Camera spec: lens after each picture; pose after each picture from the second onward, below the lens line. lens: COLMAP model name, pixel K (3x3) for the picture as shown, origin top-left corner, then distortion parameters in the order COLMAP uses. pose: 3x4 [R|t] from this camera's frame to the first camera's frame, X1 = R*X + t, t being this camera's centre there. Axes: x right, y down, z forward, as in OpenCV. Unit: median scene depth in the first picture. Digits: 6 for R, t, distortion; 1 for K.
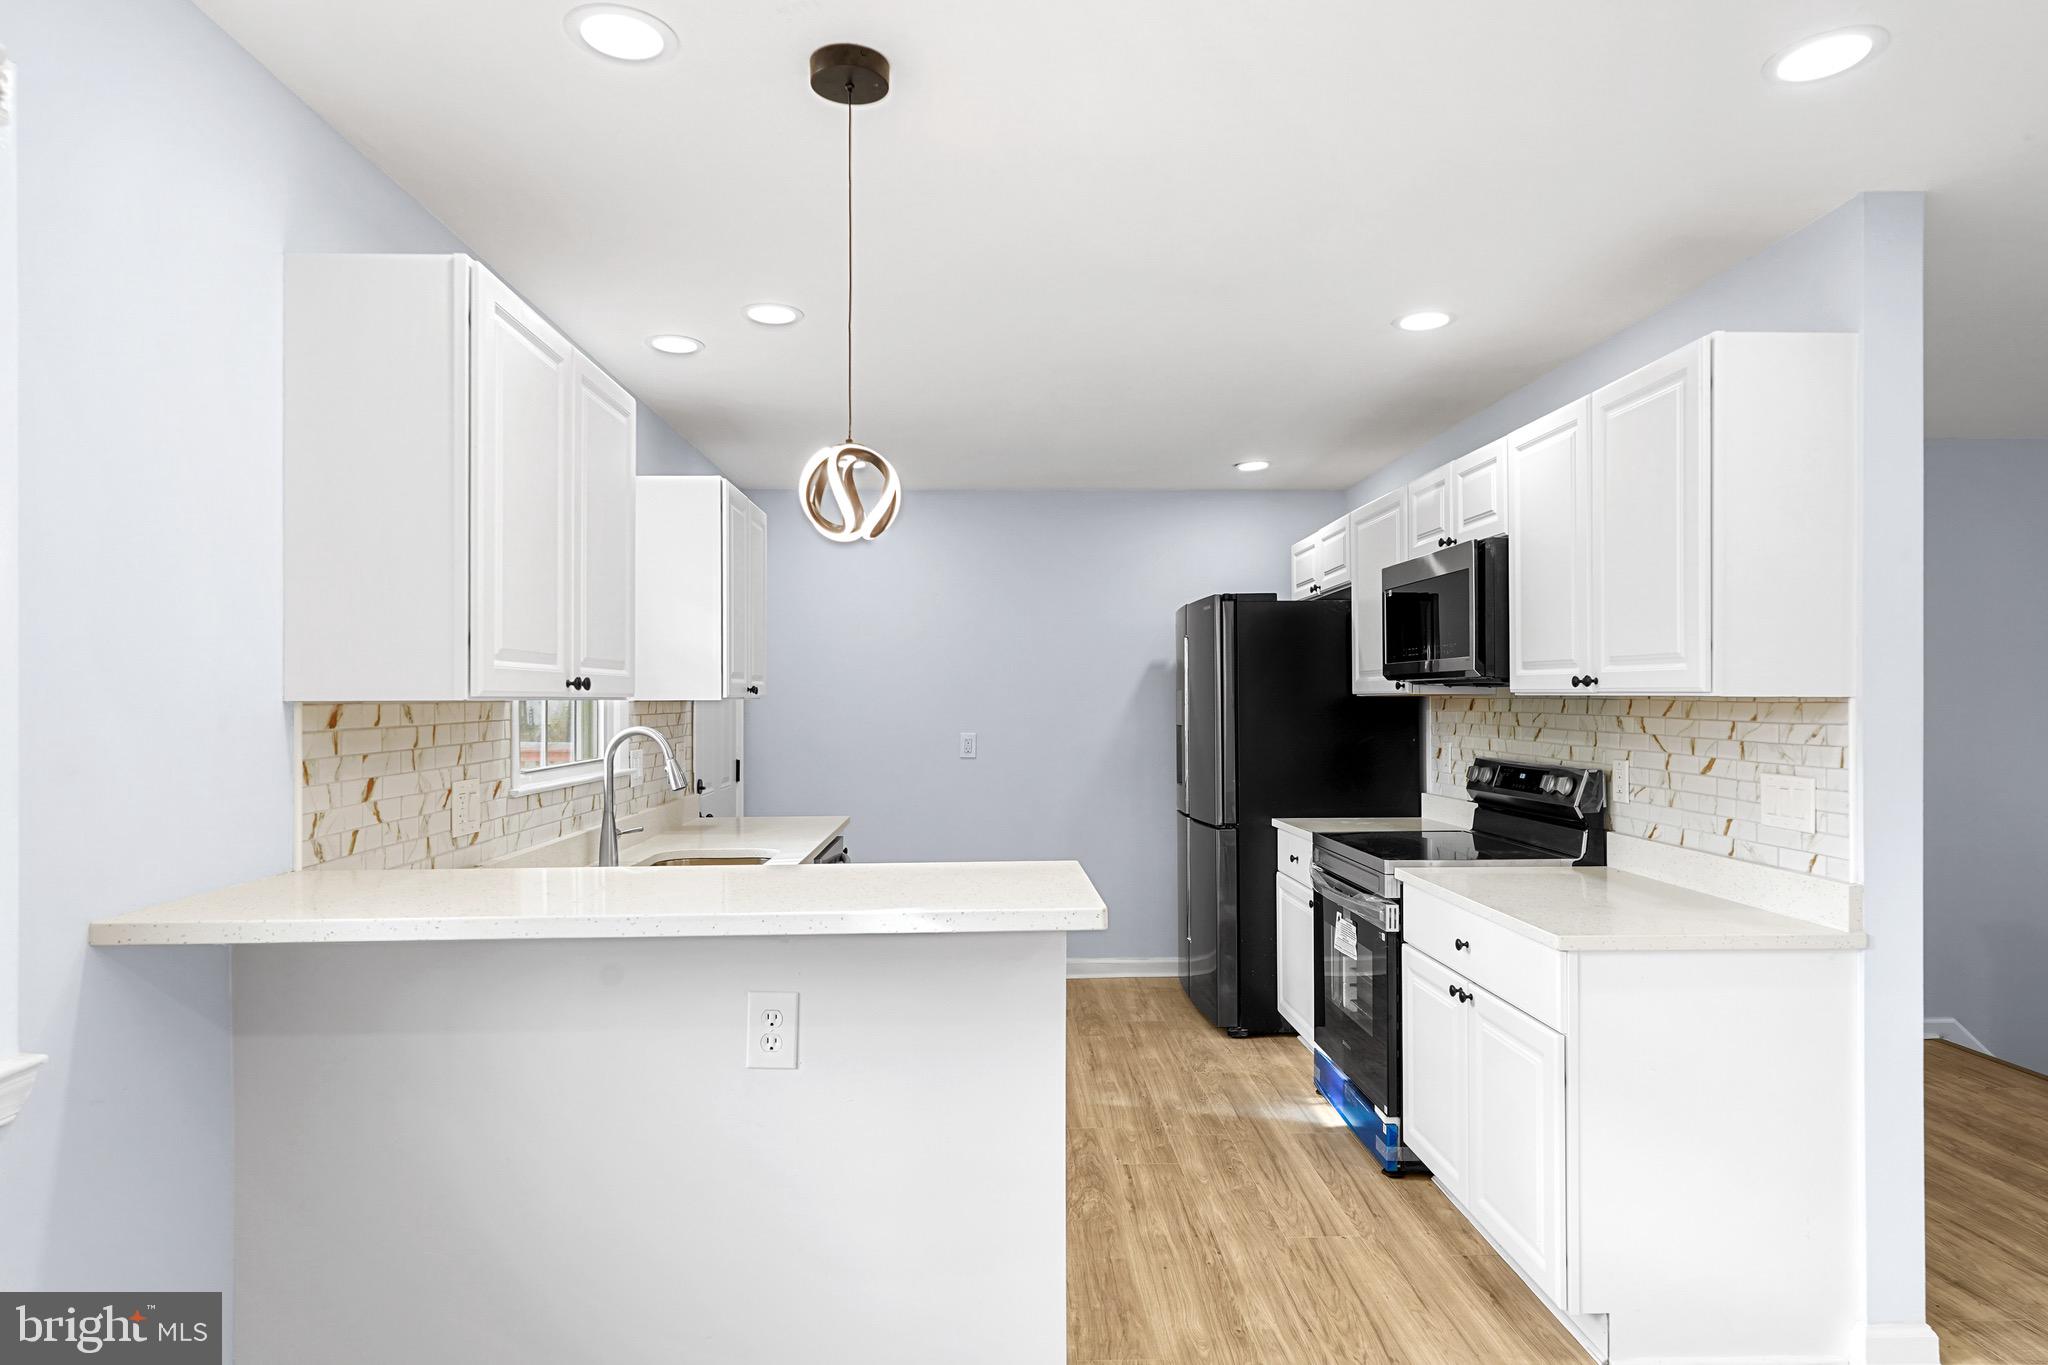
lens RADIAL K [[1152.6, 0, 1008.9], [0, 1152.6, 691.5], [0, 0, 1]] dist [0.000827, 0.000843]
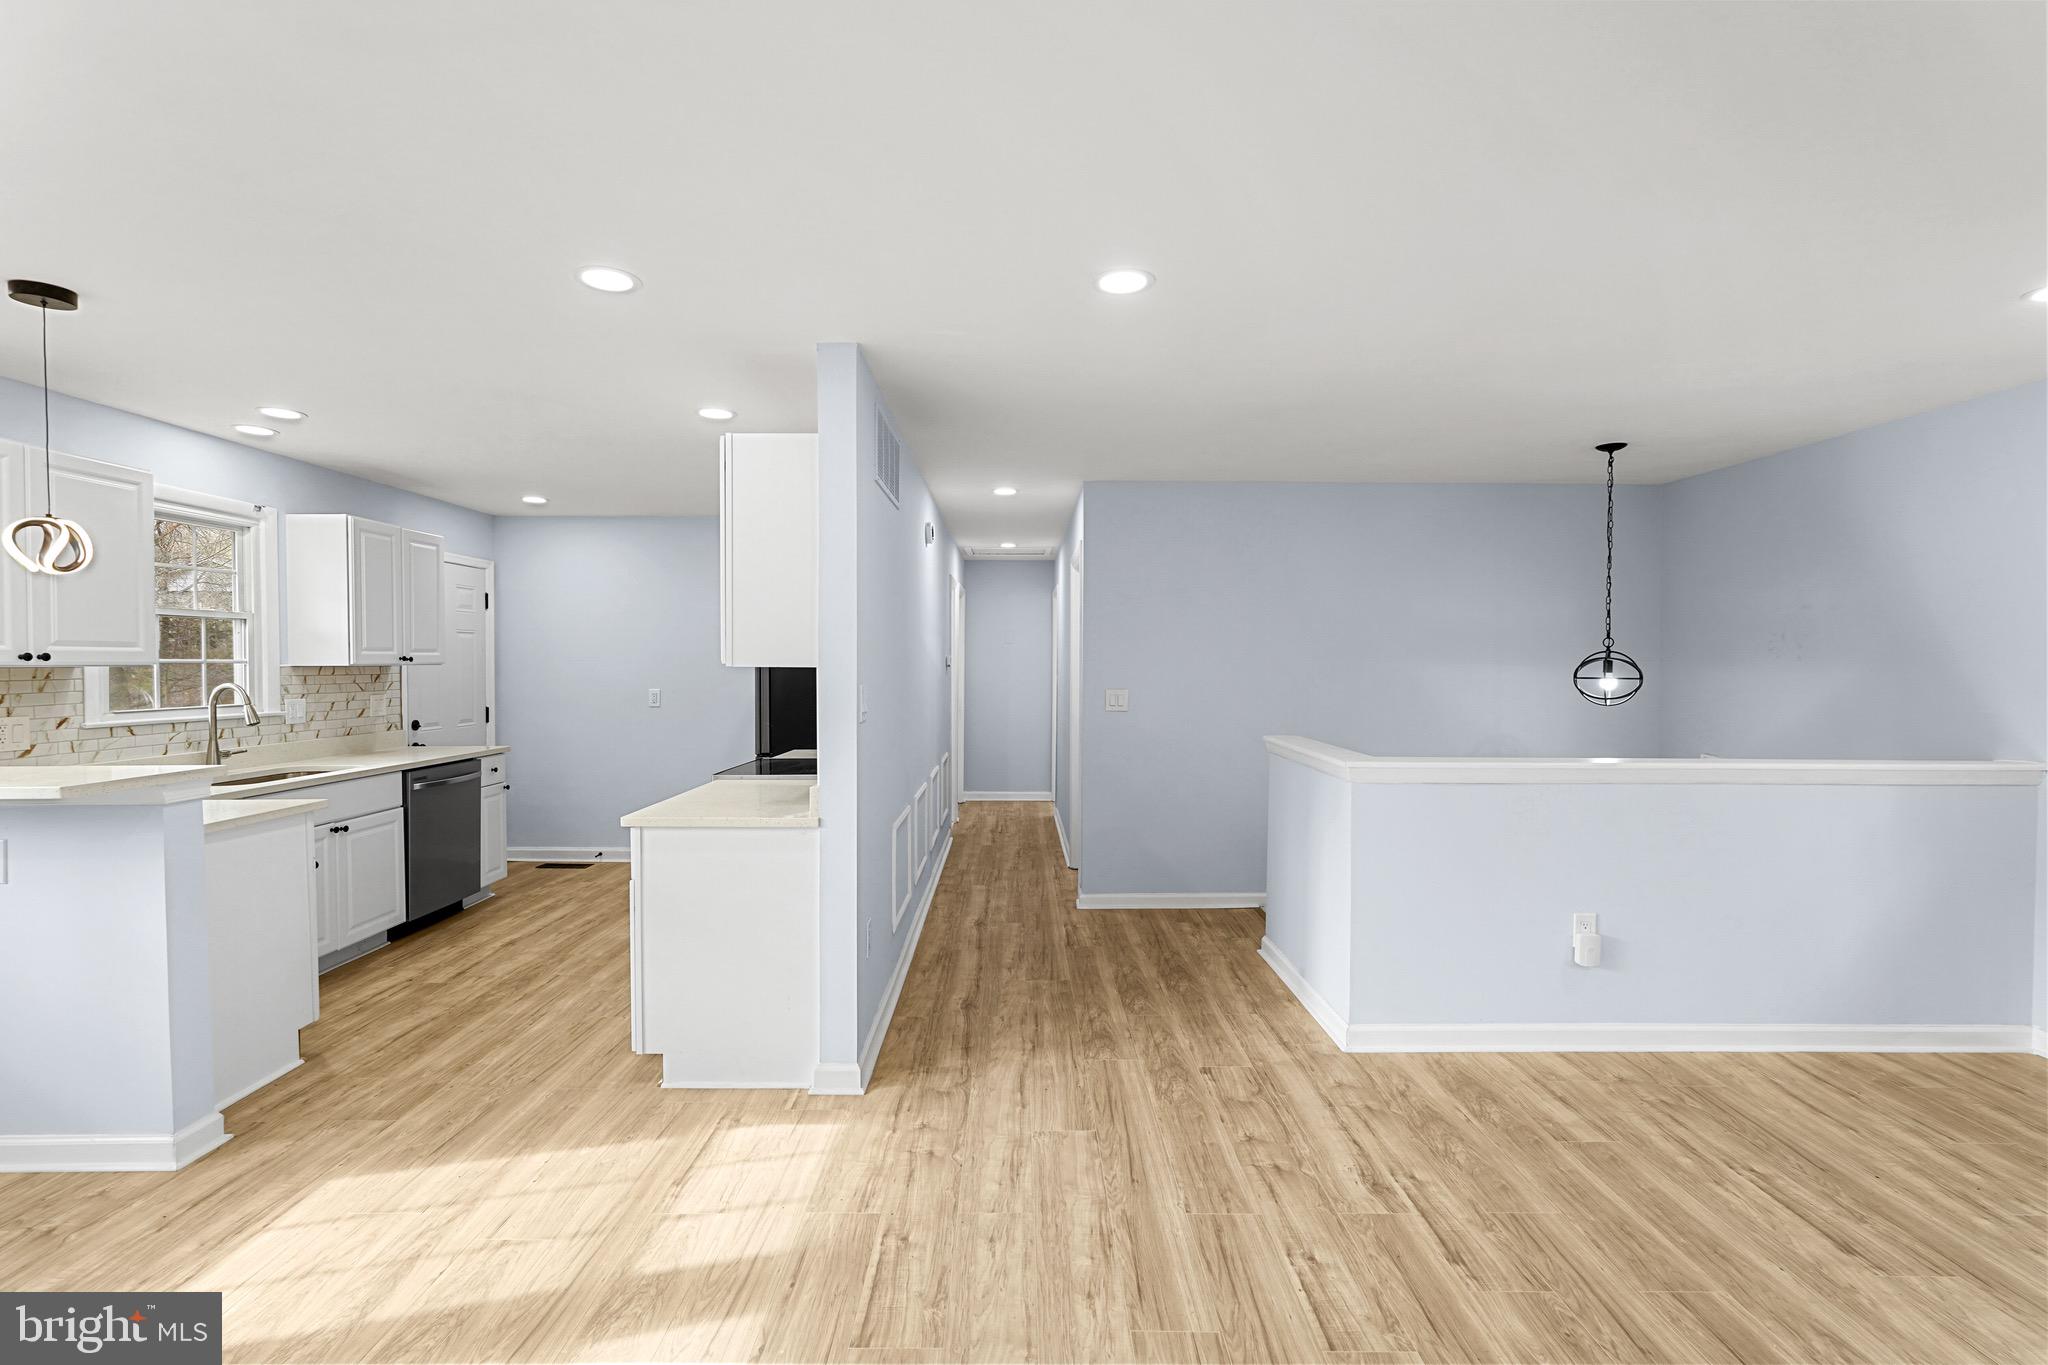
lens RADIAL K [[900.3, 0, 1014.7], [0, 900.3, 682.2], [0, 0, 1]] dist [-0.004657, 0.002194]
pose [[0.999566, 0.004928, -0.029035, 0.903579], [-0.004123, 0.999607, 0.027718, -0.010125], [0.029161, -0.027587, 0.999194, -0.184829]]
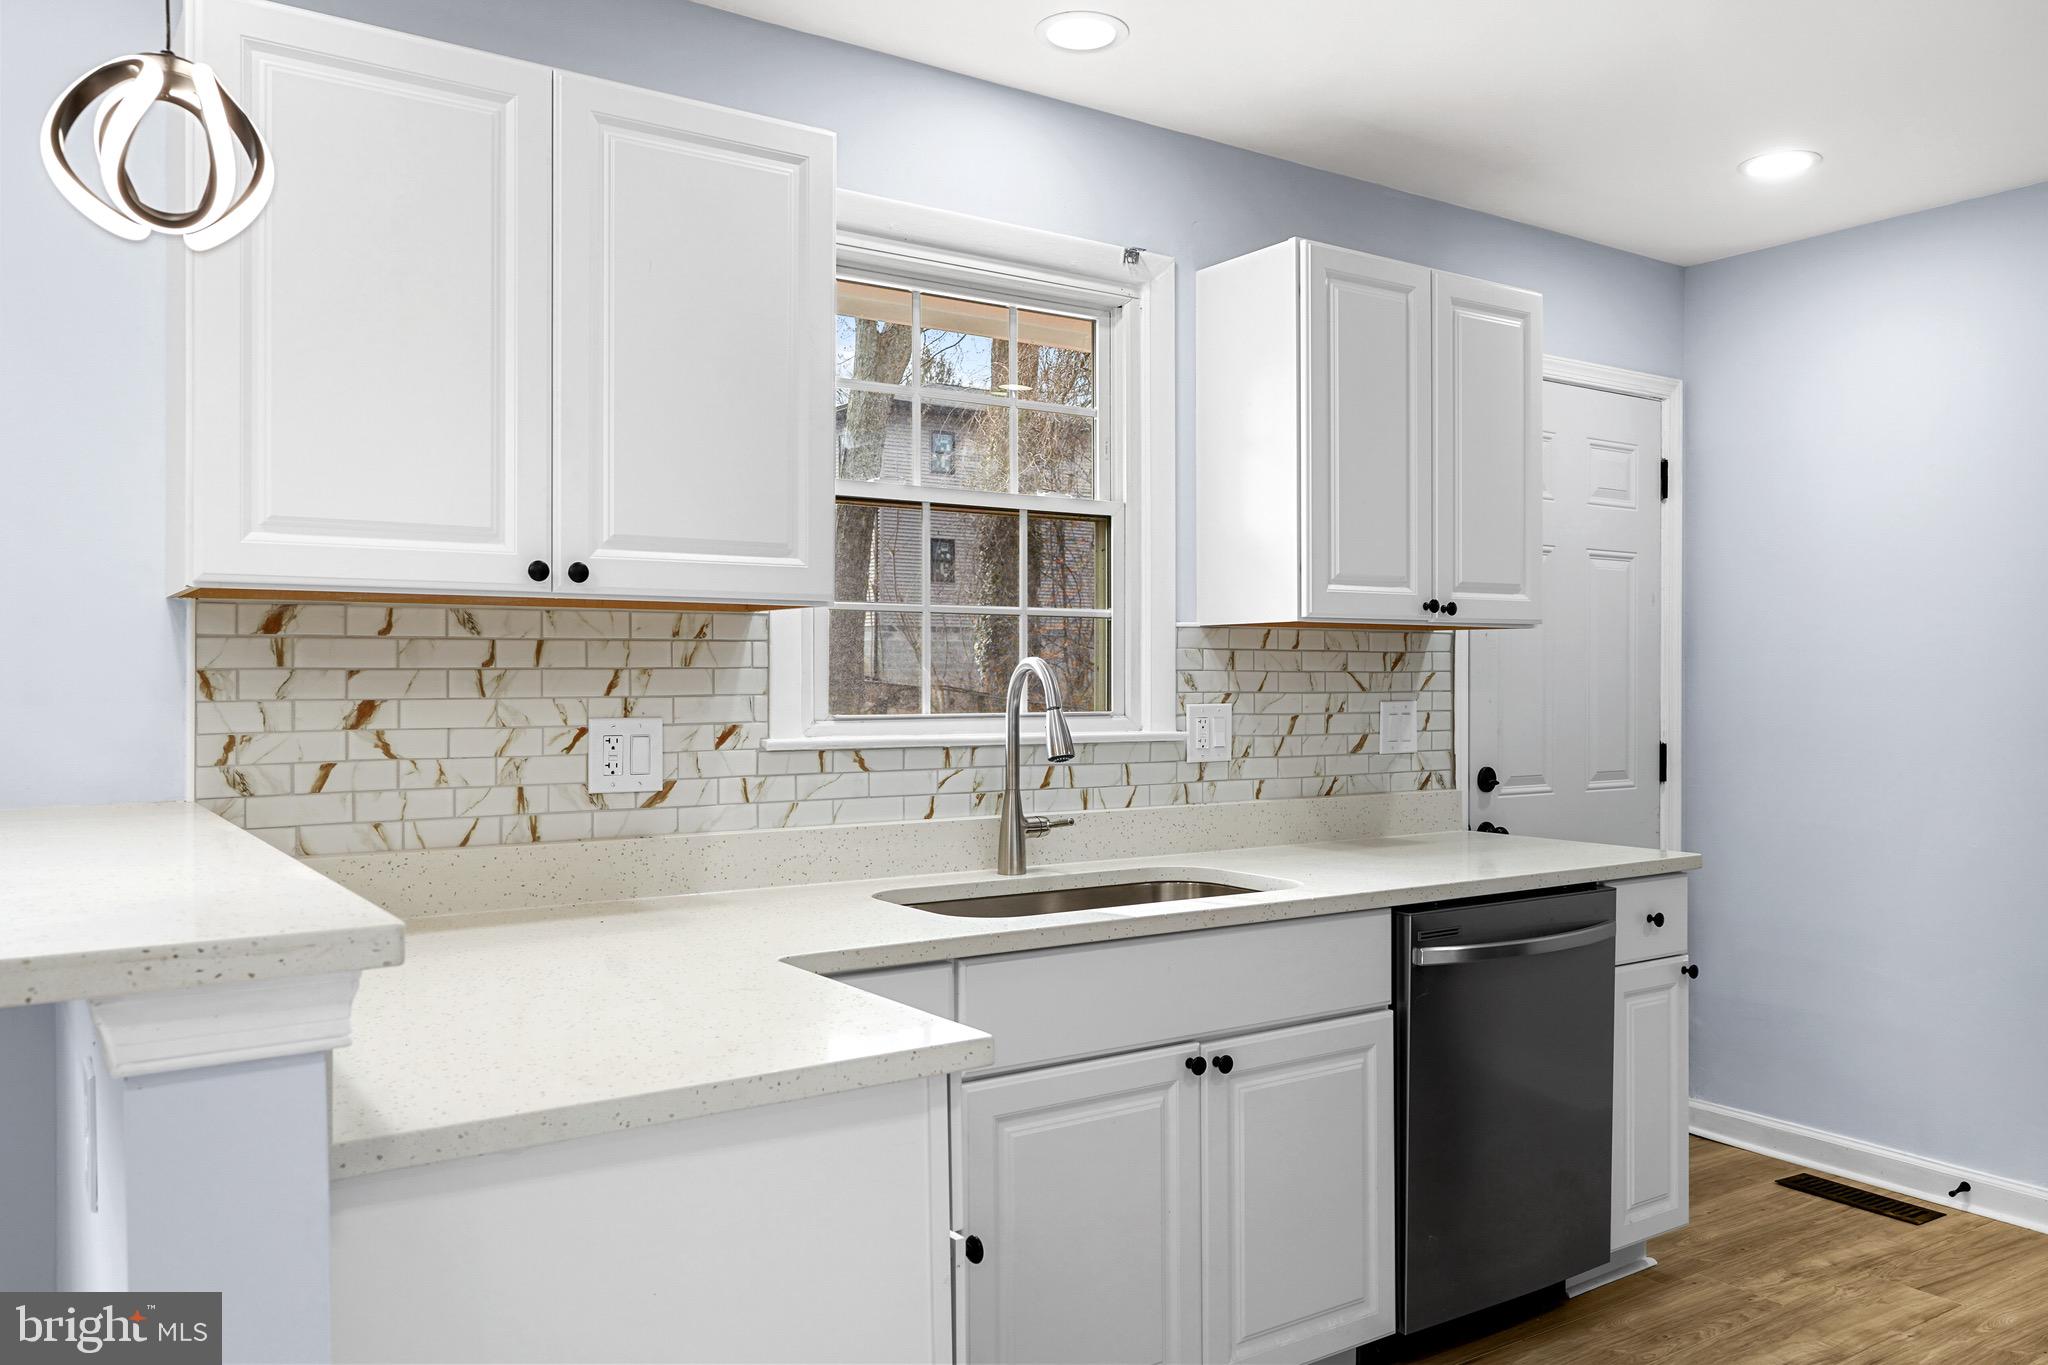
lens RADIAL K [[1508.6, 0, 1019.2], [0, 1508.6, 668.9], [0, 0, 1]] dist [0.001539, 0.003141]
pose [[0.537684, 0.000124, -0.843146, 0.449555], [0.001084, 0.999999, 0.000839, 0.043044], [0.843146, -0.001365, 0.537683, 0.663130]]
